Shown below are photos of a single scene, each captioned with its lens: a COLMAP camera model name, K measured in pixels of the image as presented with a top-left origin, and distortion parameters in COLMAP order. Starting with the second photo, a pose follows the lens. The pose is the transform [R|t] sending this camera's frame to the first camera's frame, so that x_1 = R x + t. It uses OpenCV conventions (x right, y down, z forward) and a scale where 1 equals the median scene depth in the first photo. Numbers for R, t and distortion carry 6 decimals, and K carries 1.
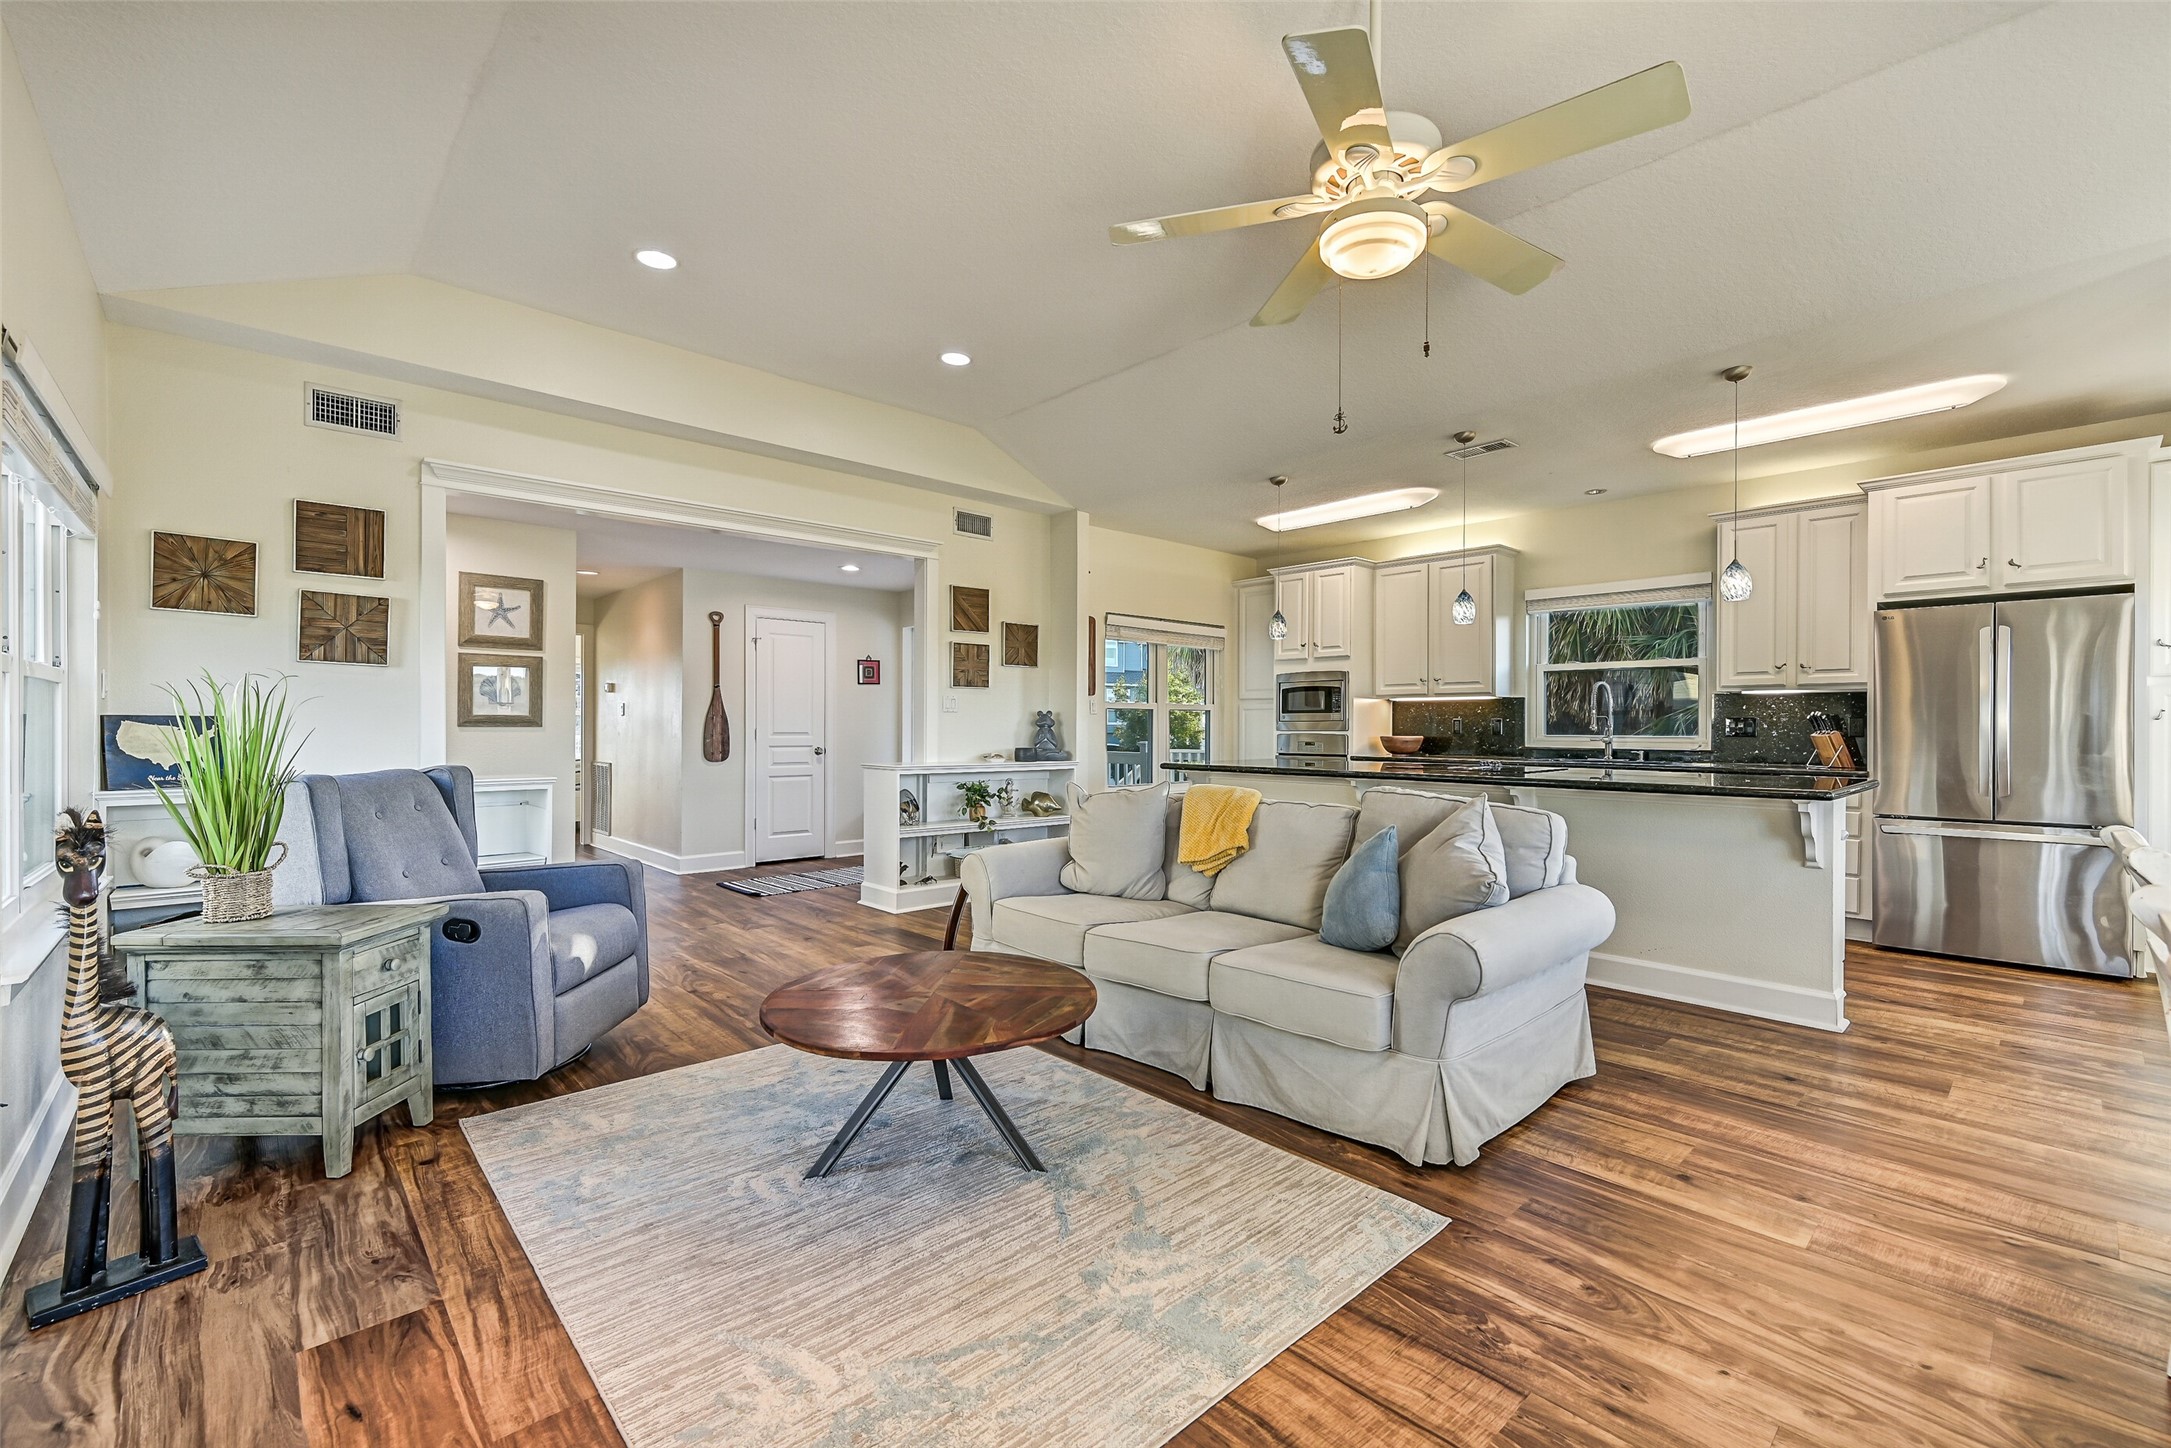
lens RADIAL K [[902.9, 0, 1093.2], [0, 902.9, 732.1], [0, 0, 1]] dist [-0.001603, 0.001092]
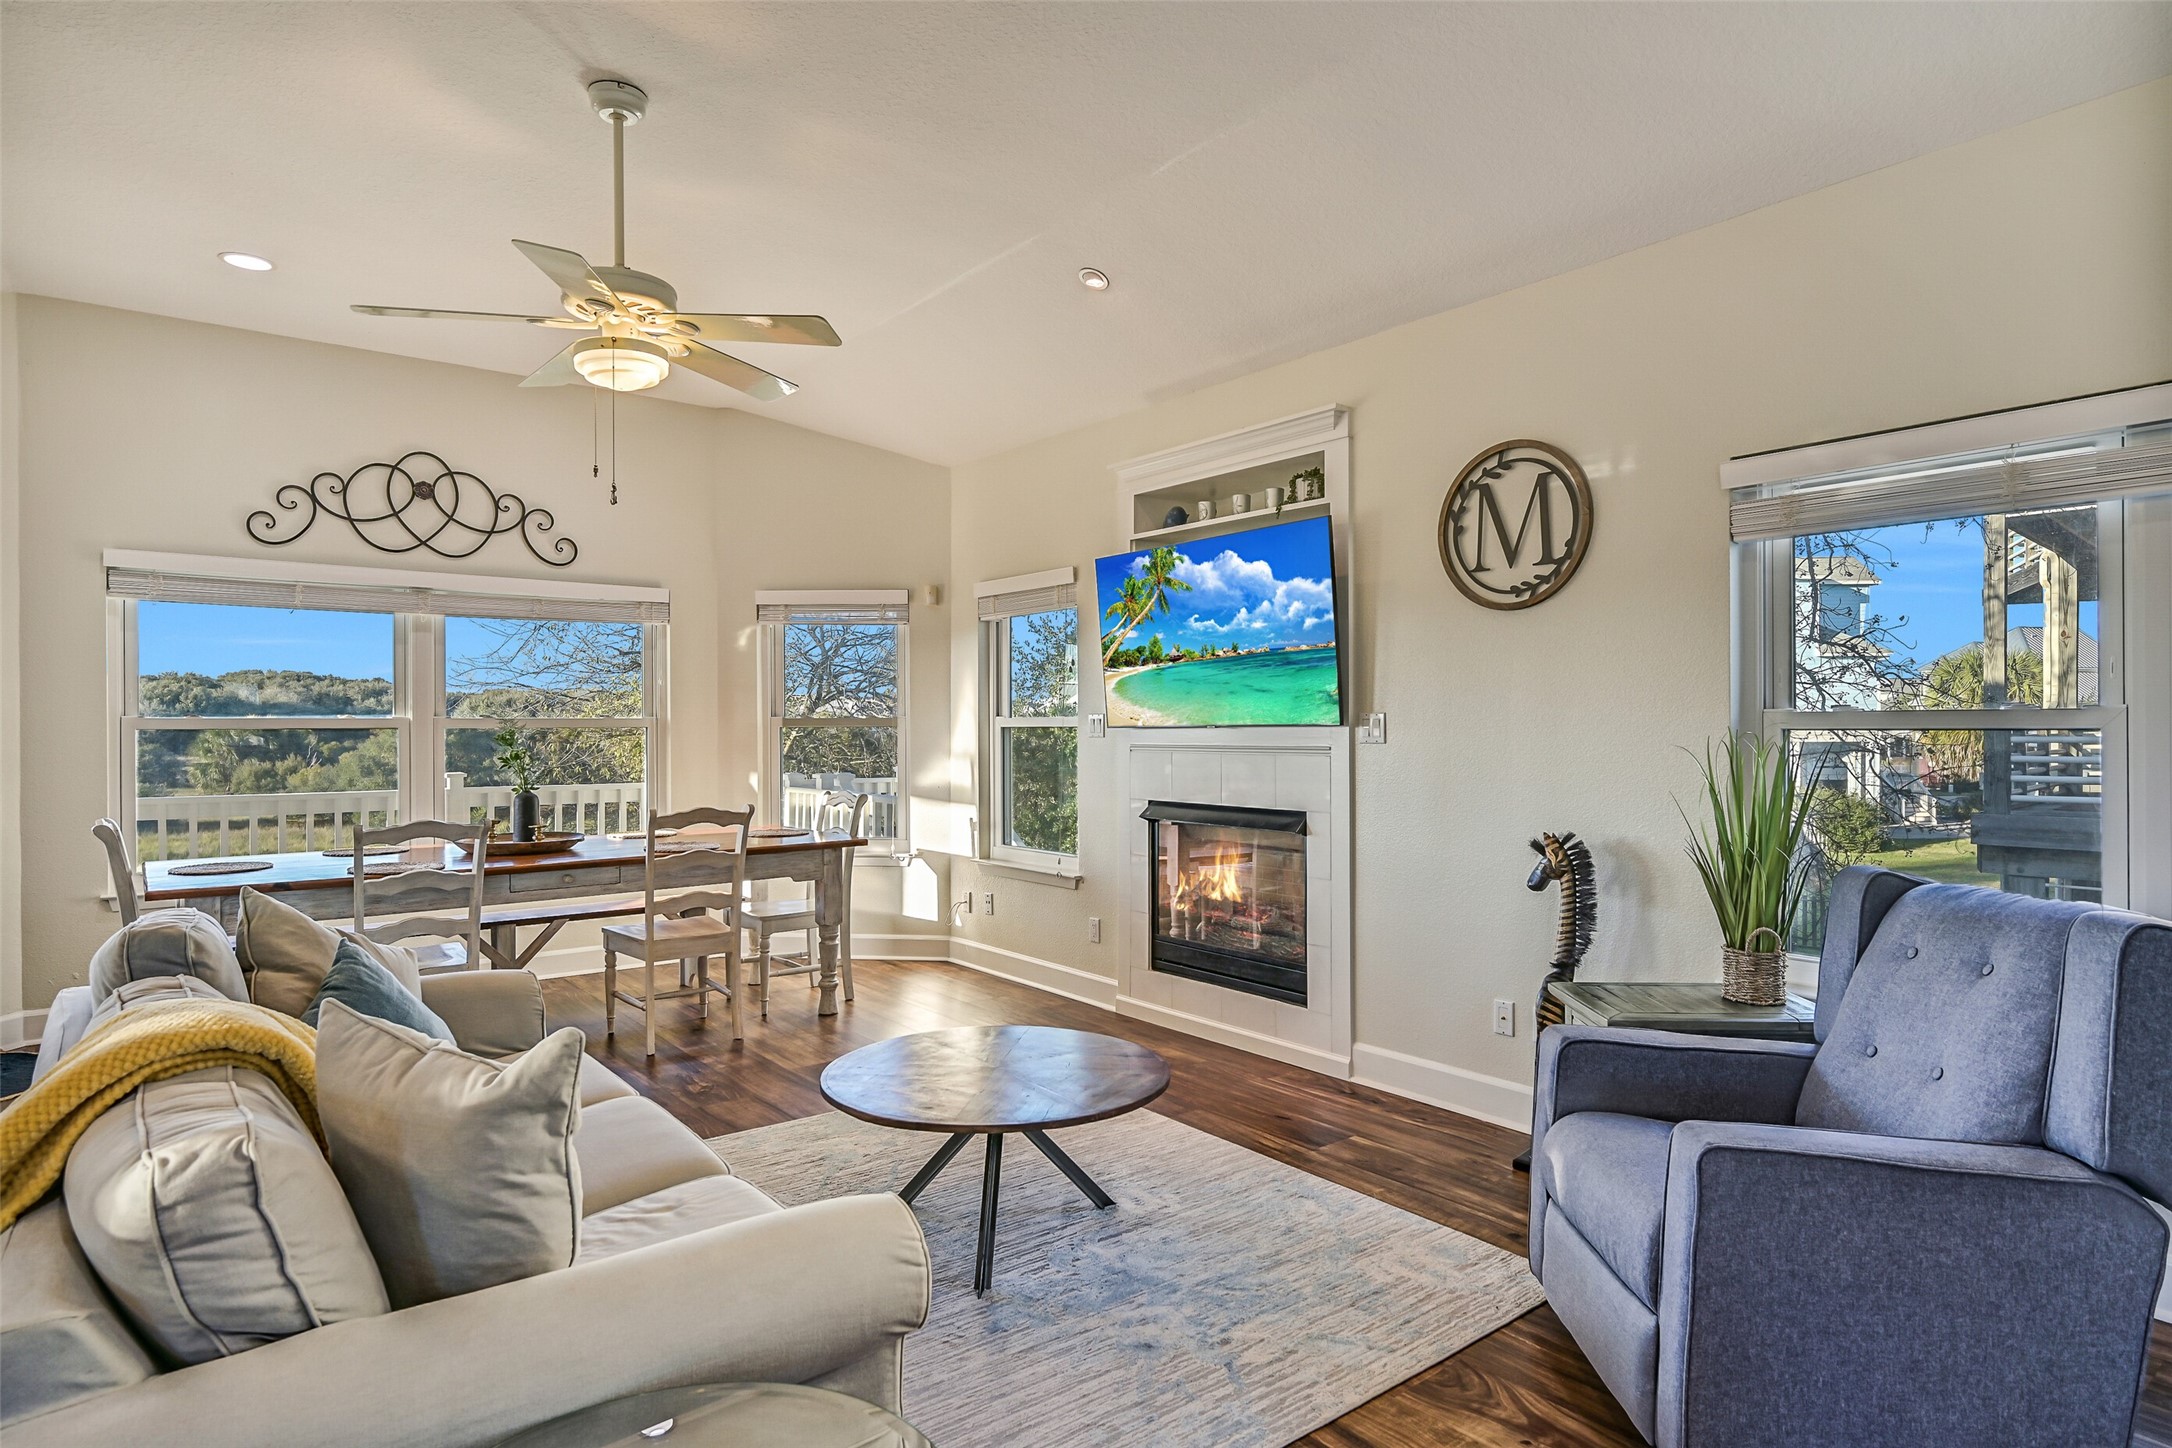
lens RADIAL K [[1190.4, 0, 1101.4], [0, 1190.4, 720.6], [0, 0, 1]] dist [-0.000367, 0.001951]
pose [[-0.997327, 0.000586, 0.073061, -0.169418], [0.001050, 0.999980, 0.006312, -0.037389], [-0.073056, 0.006372, -0.997307, 1.004248]]
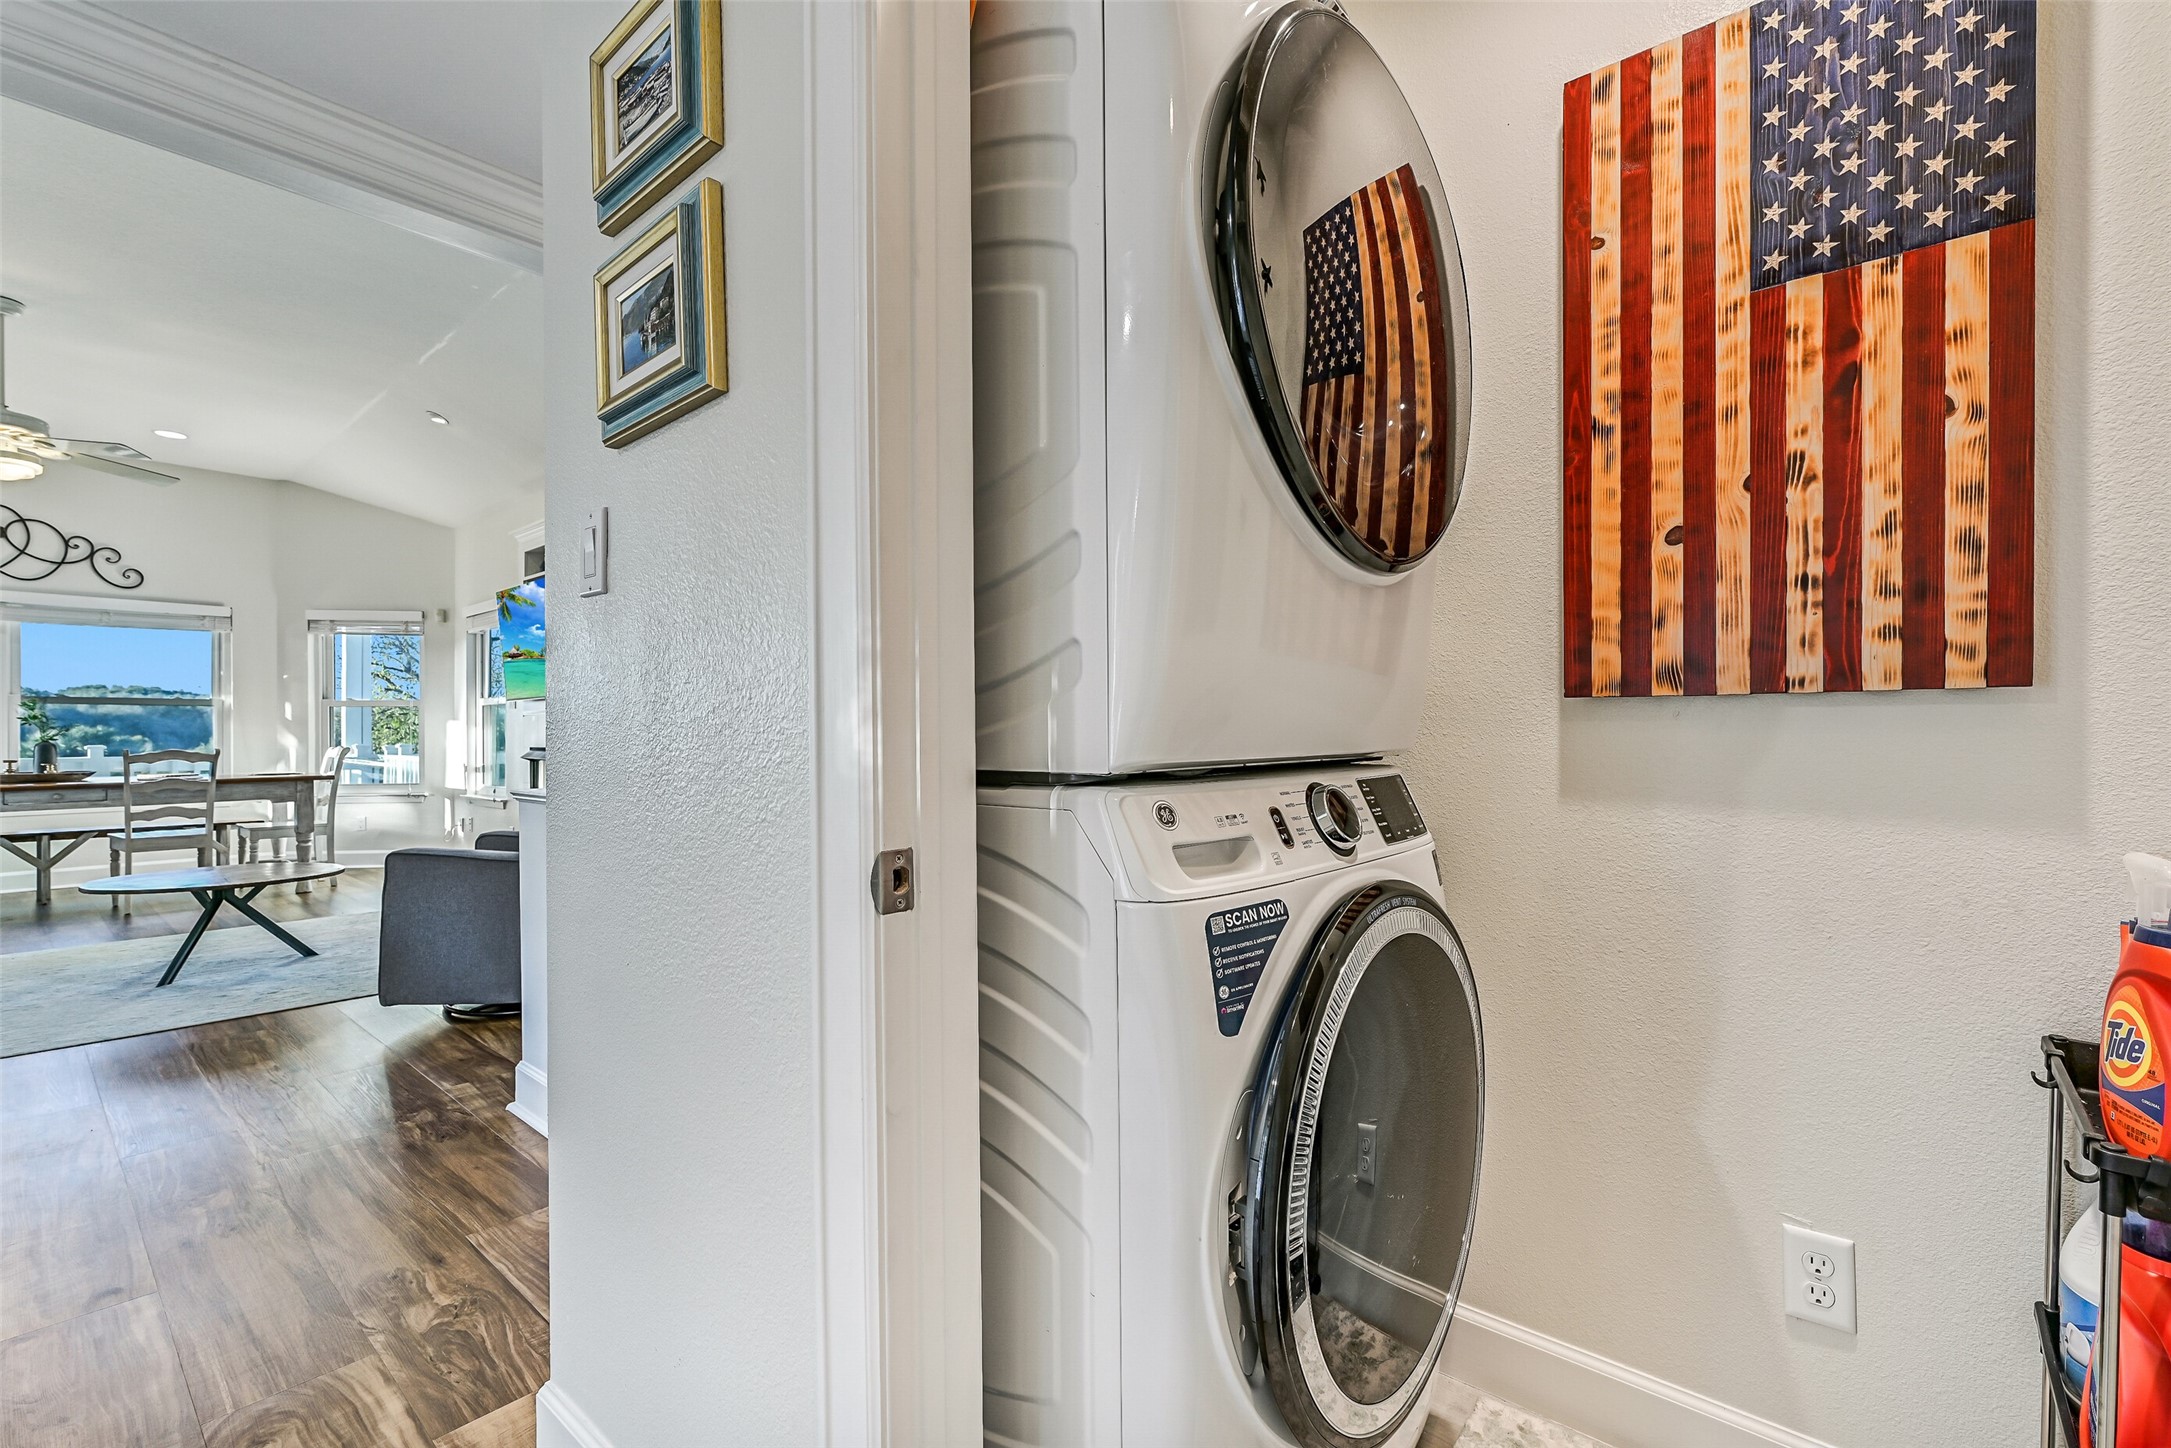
lens RADIAL K [[969.9, 0, 1079.6], [0, 969.9, 721.2], [0, 0, 1]] dist [0.013758, -0.000015]
pose [[-0.995824, 0.001026, -0.091287, -0.715305], [0.001423, 0.999990, -0.004293, 0.005861], [0.091282, -0.004405, -0.995815, 1.328211]]
